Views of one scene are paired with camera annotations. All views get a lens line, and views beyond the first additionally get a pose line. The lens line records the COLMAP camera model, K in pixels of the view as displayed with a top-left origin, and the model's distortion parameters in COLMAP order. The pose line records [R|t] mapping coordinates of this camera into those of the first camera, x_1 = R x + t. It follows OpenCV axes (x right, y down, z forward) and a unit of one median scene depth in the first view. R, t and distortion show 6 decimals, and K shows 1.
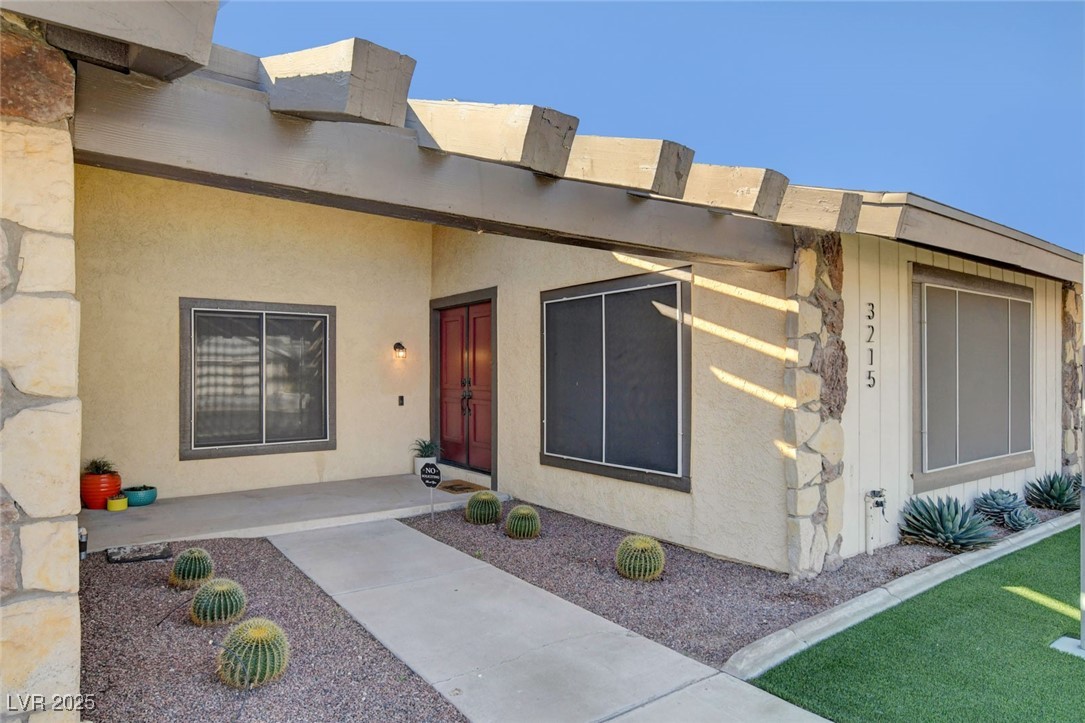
lens RADIAL K [[667.7, 0, 540.7], [0, 667.7, 366.2], [0, 0, 1]] dist [-0.022448, 0.015040]
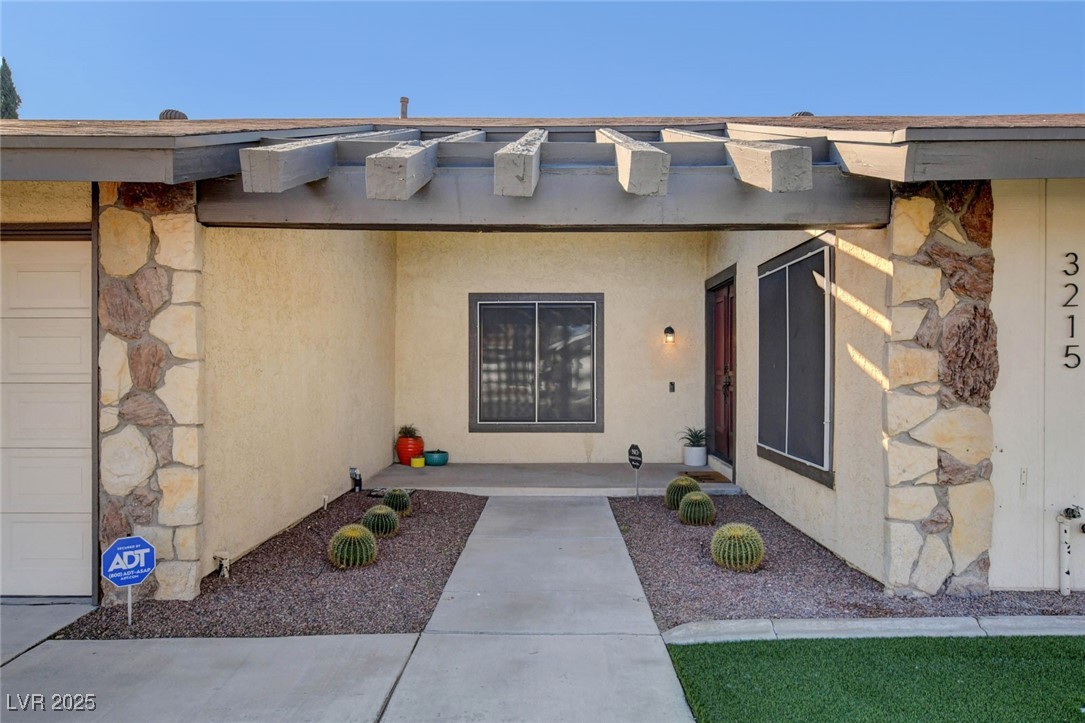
lens RADIAL K [[808.1, 0, 535.7], [0, 808.1, 363.8], [0, 0, 1]] dist [-0.003331, 0.009041]
pose [[0.784487, -0.000200, -0.620145, 0.611905], [0.003019, 0.999989, 0.003496, 0.023239], [0.620138, -0.004615, 0.784480, -0.069418]]
